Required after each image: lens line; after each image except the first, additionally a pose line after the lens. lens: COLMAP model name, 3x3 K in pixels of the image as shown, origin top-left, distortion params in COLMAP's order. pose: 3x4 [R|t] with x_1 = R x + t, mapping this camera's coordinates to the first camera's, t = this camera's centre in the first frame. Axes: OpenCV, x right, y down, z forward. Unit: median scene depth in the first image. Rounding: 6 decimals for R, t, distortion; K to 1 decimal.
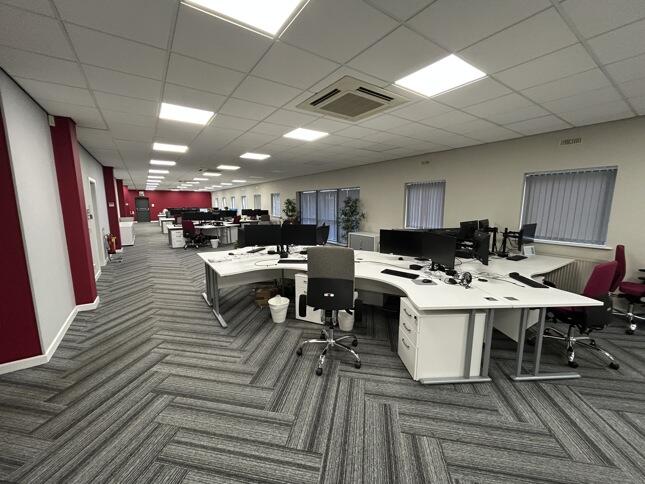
lens RADIAL K [[259.5, 0, 316.0], [0, 259.5, 242.6], [0, 0, 1]] dist [0.001080, -0.000918]
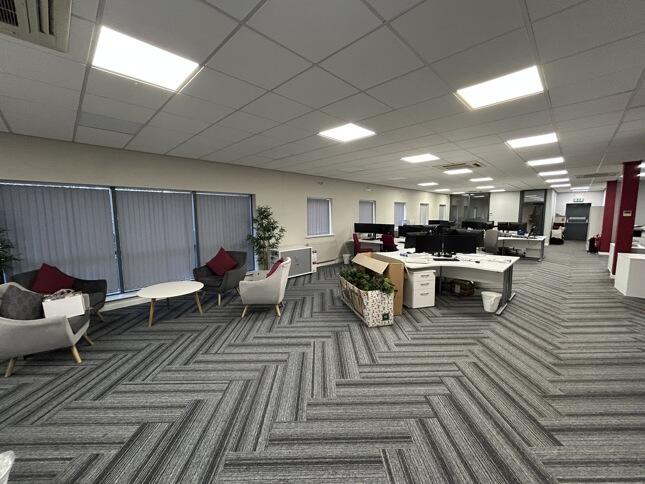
lens RADIAL K [[259.5, 0, 326.4], [0, 259.5, 243.0], [0, 0, 1]] dist [0.001080, -0.000918]
pose [[-0.219953, -0.107402, 0.969580, -0.982617], [0.159226, 0.976639, 0.144305, -0.226987], [-0.962428, 0.186122, -0.197713, 1.461042]]
